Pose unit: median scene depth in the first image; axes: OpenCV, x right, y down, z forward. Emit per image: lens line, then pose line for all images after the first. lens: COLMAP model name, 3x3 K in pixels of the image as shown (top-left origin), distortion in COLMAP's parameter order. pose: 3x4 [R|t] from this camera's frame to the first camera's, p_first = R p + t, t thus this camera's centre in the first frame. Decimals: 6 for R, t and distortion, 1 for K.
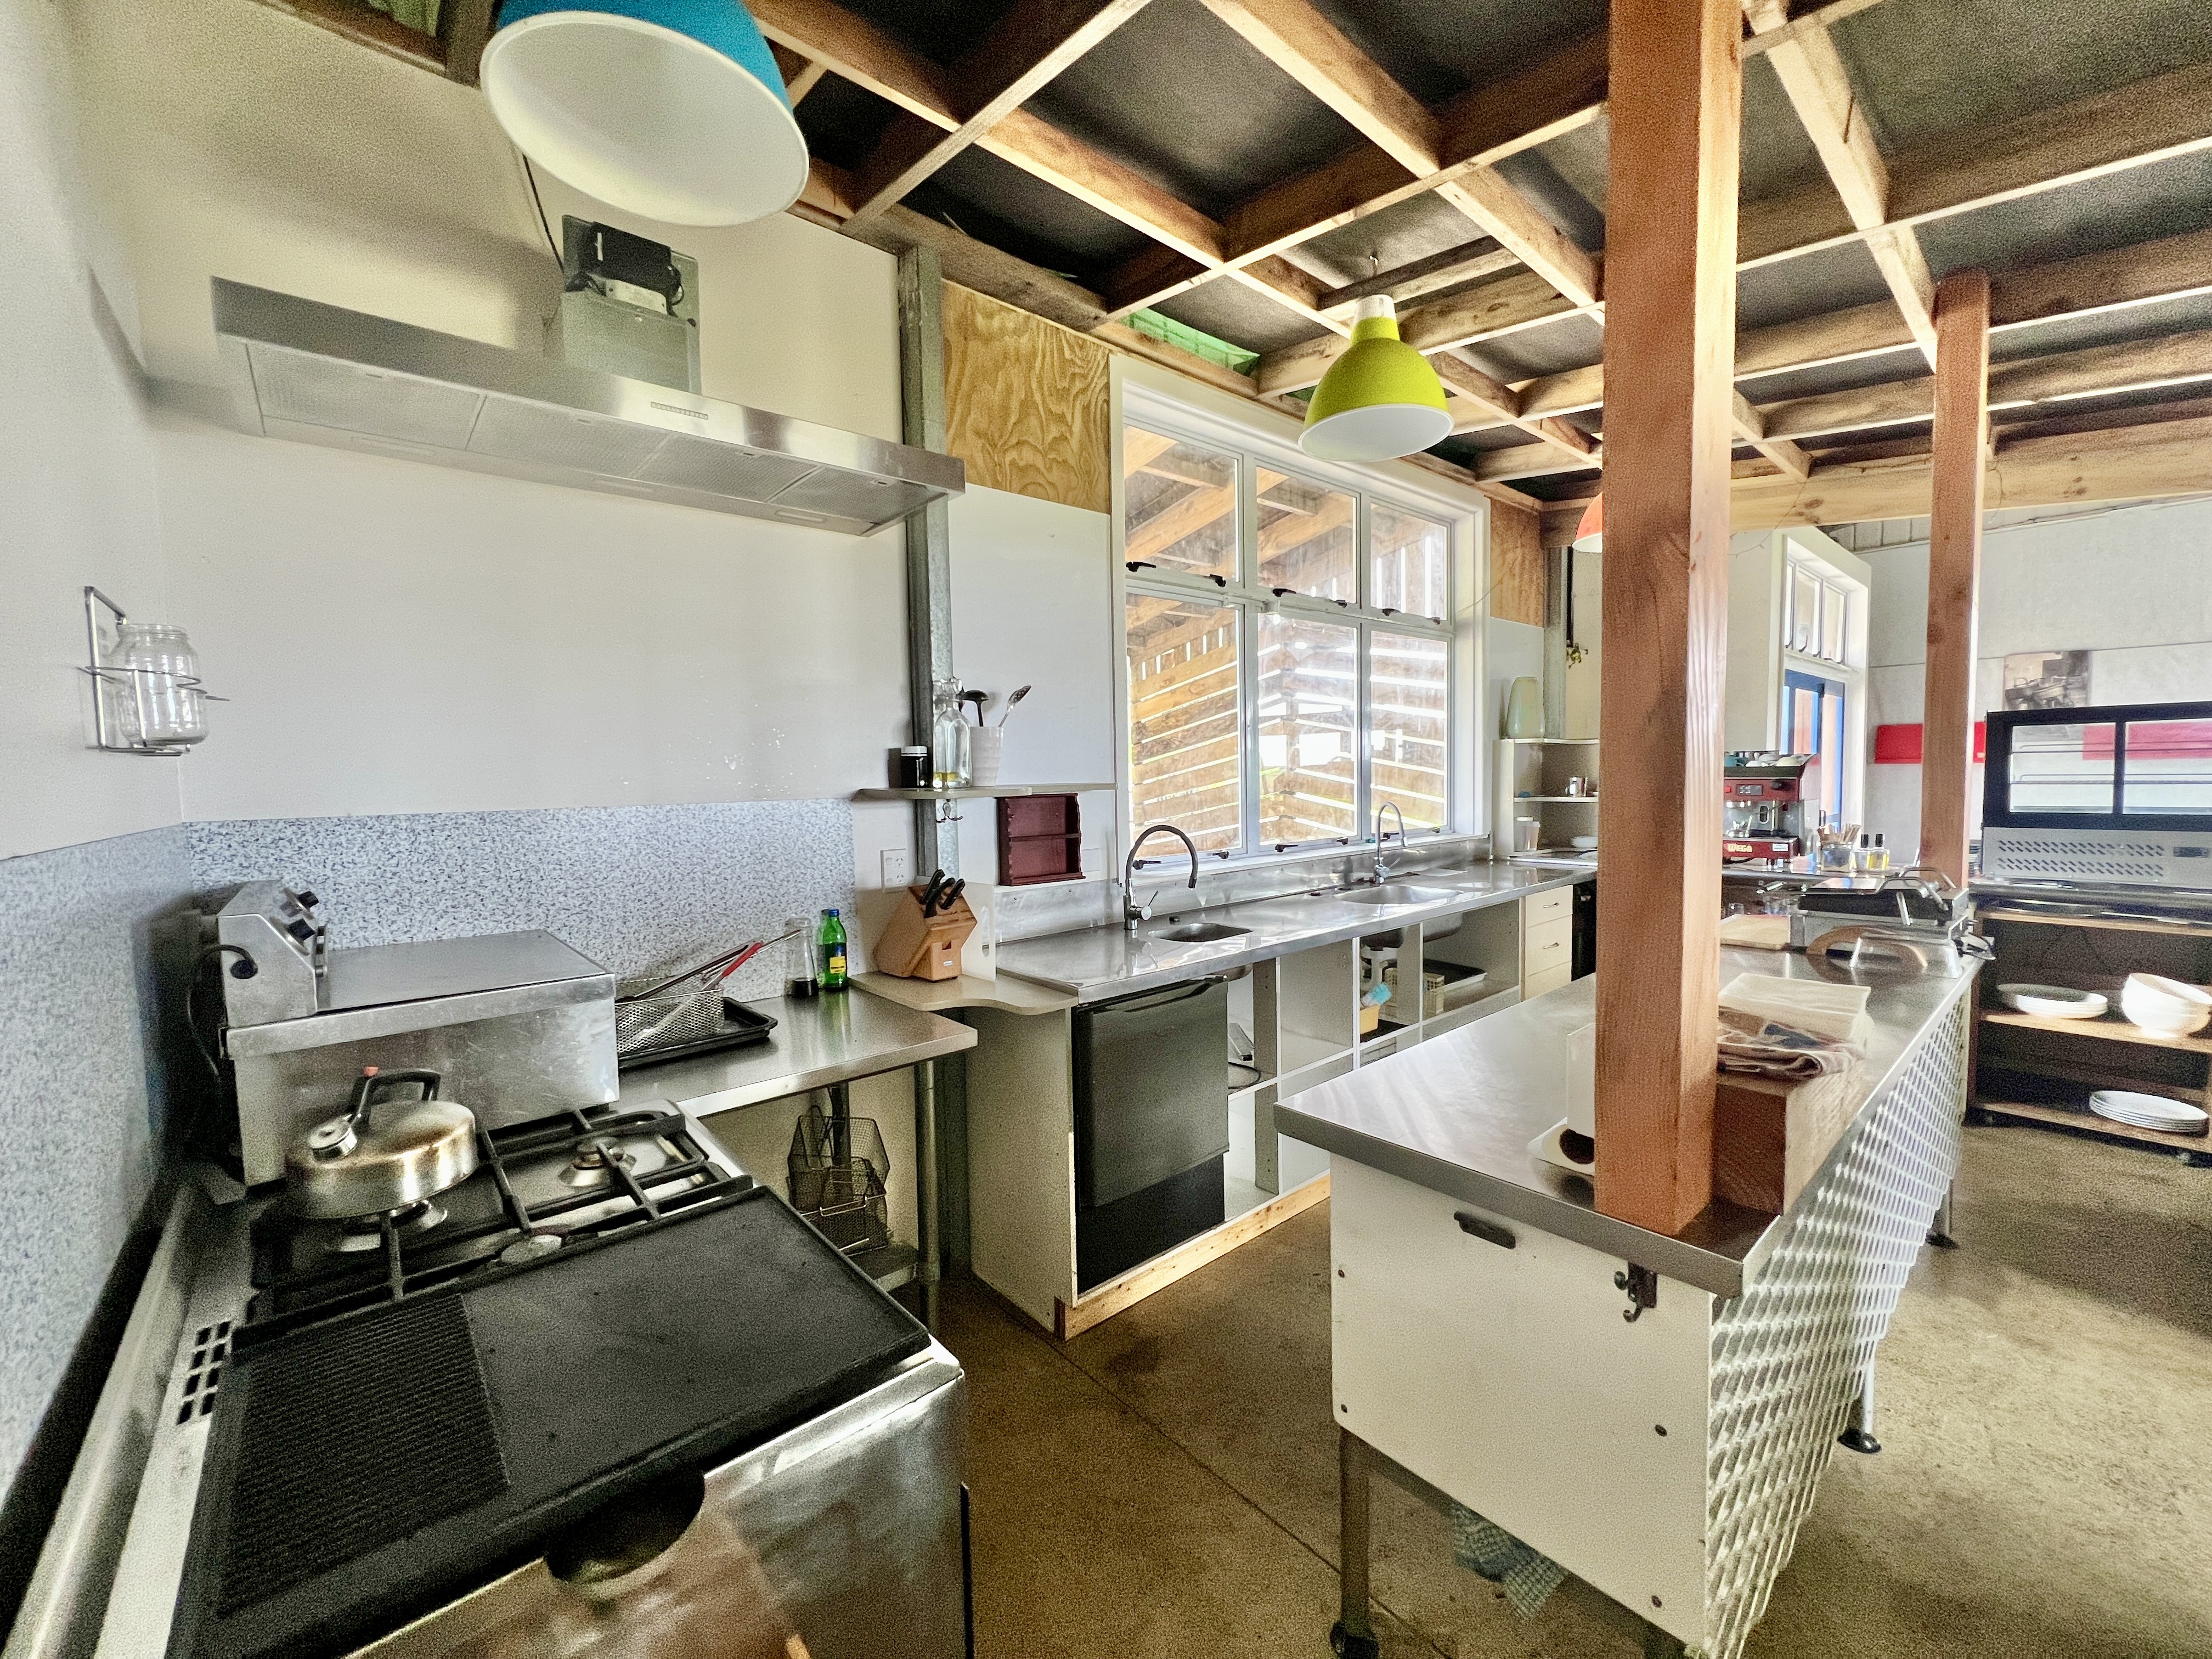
lens RADIAL K [[881.6, 0, 1117.7], [0, 881.6, 825.7], [0, 0, 1]] dist [-0.002273, 0.000217]
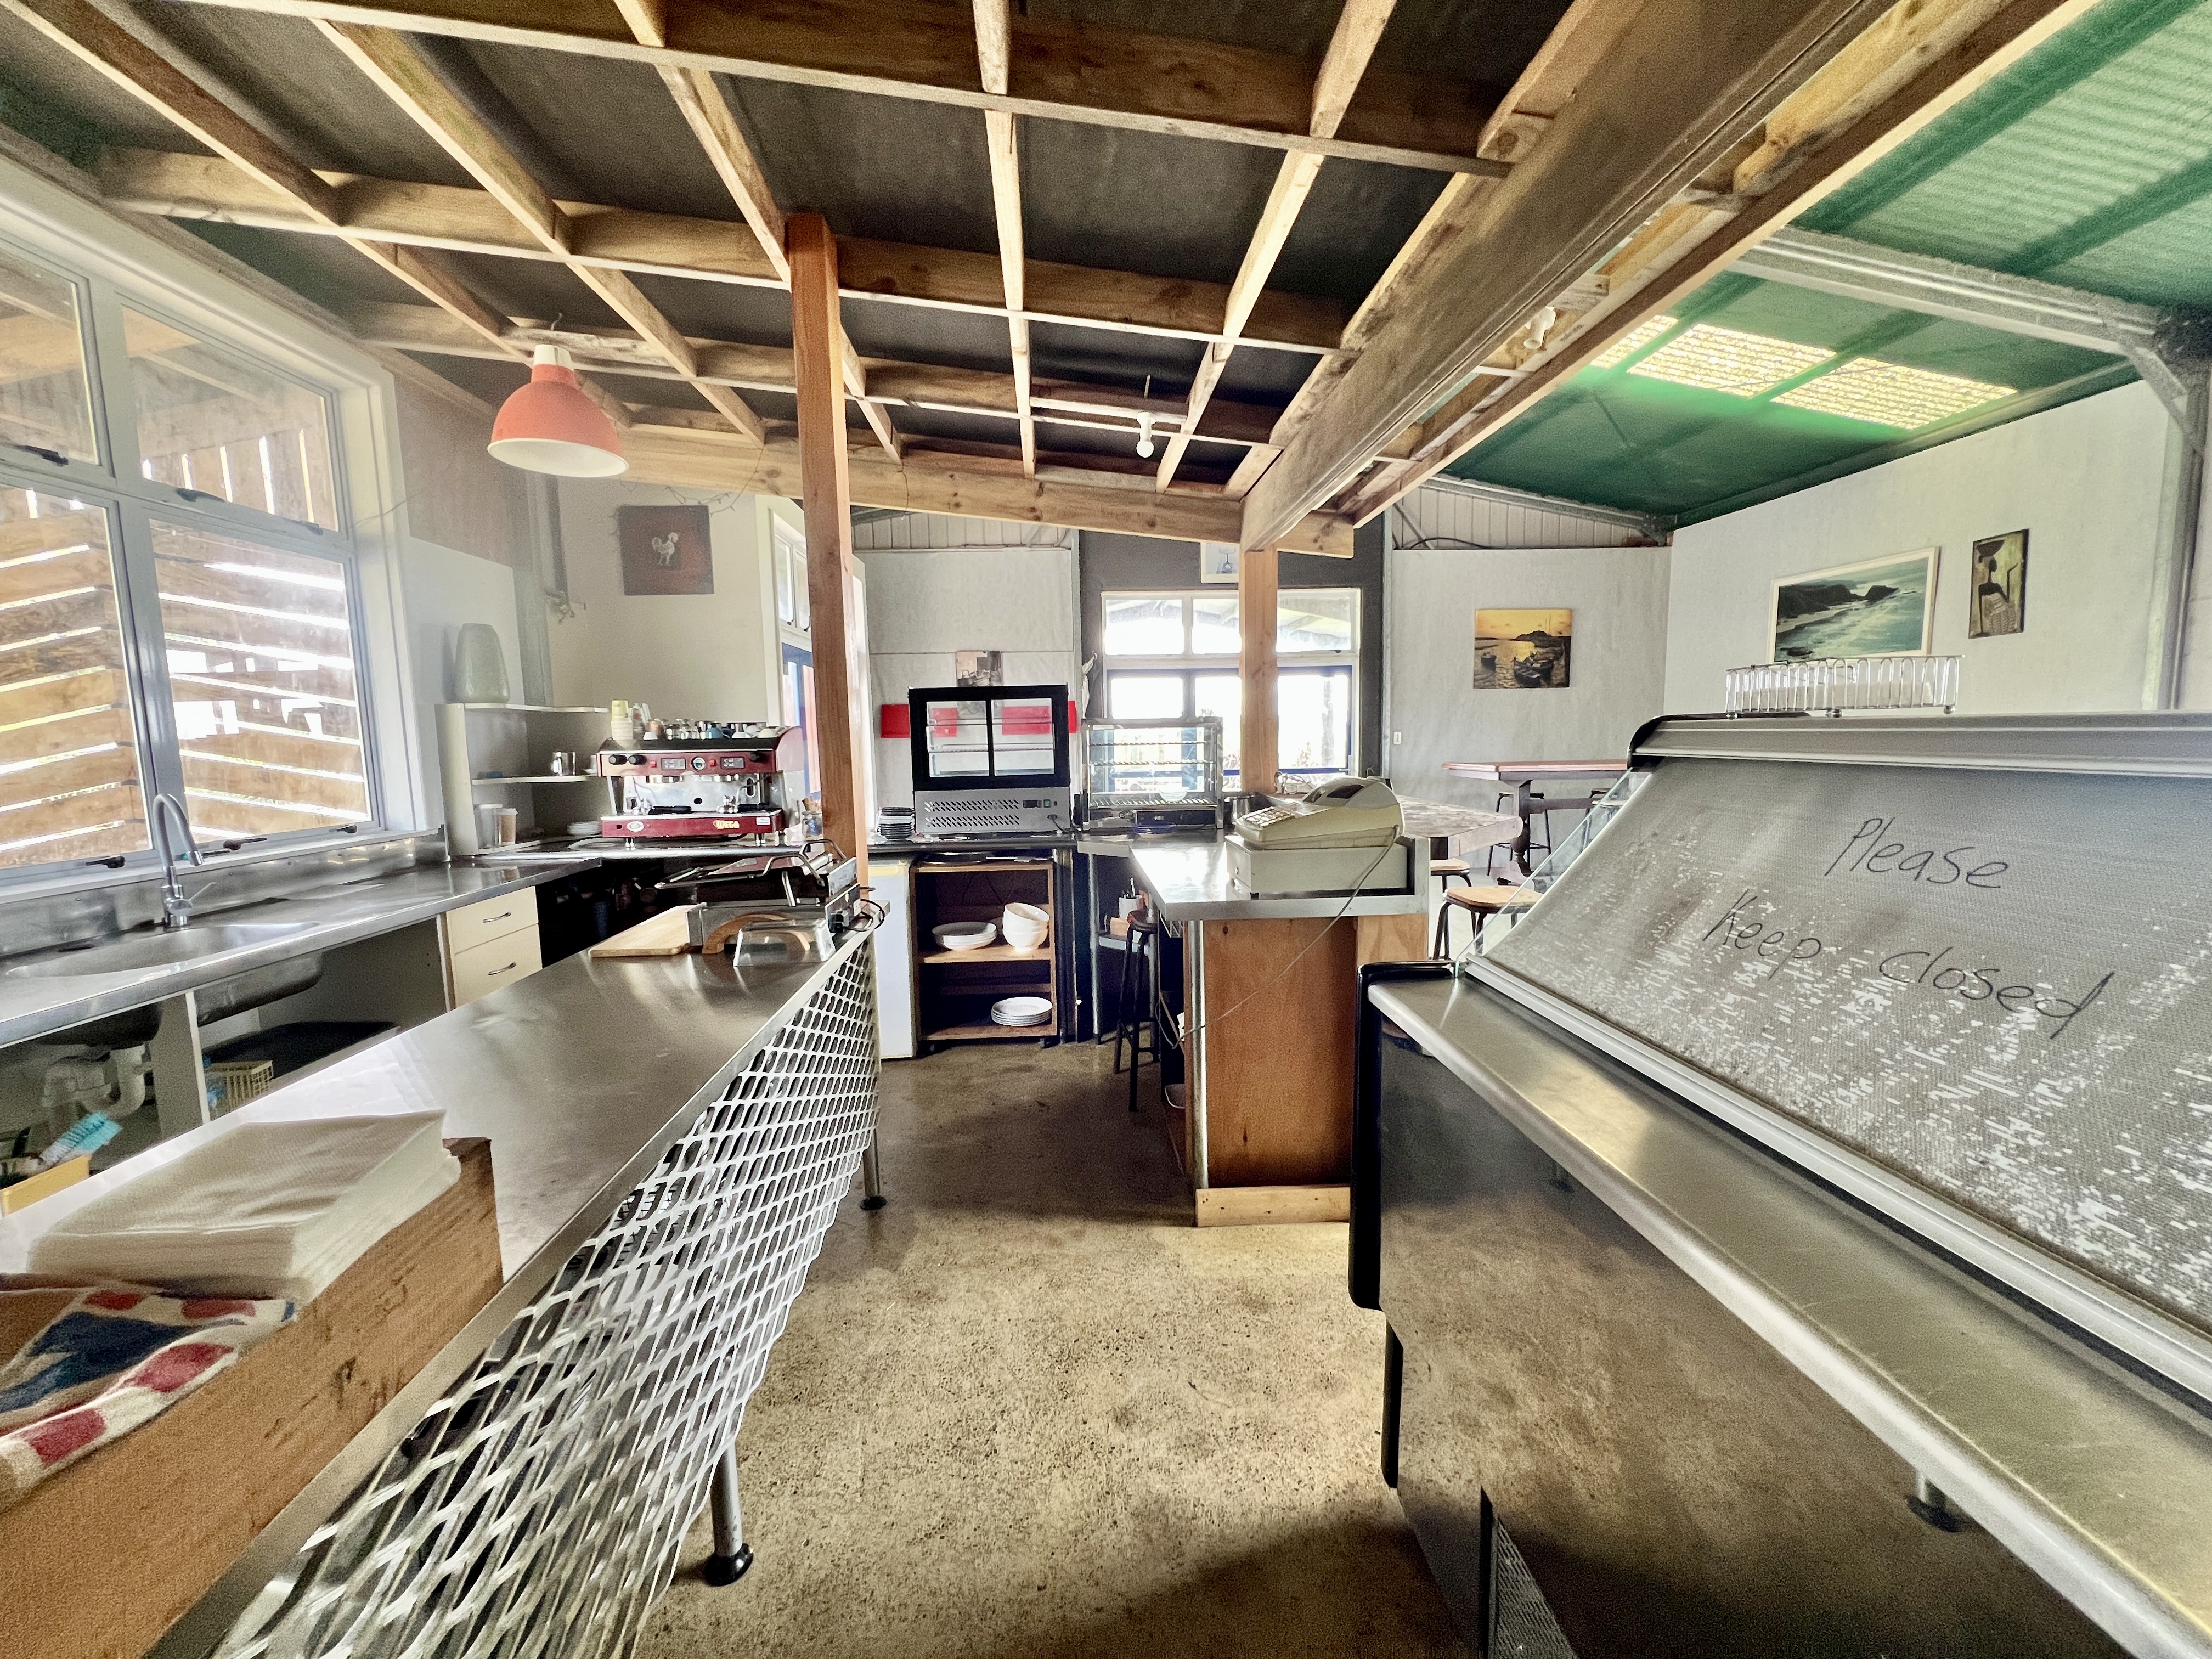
lens RADIAL K [[881.6, 0, 1103.5], [0, 881.6, 823.8], [0, 0, 1]] dist [-0.002273, 0.000217]
pose [[0.613831, -0.075695, 0.785800, 0.244001], [0.056959, 0.997045, 0.051549, -0.001346], [-0.787380, 0.013116, 0.616329, 0.114820]]
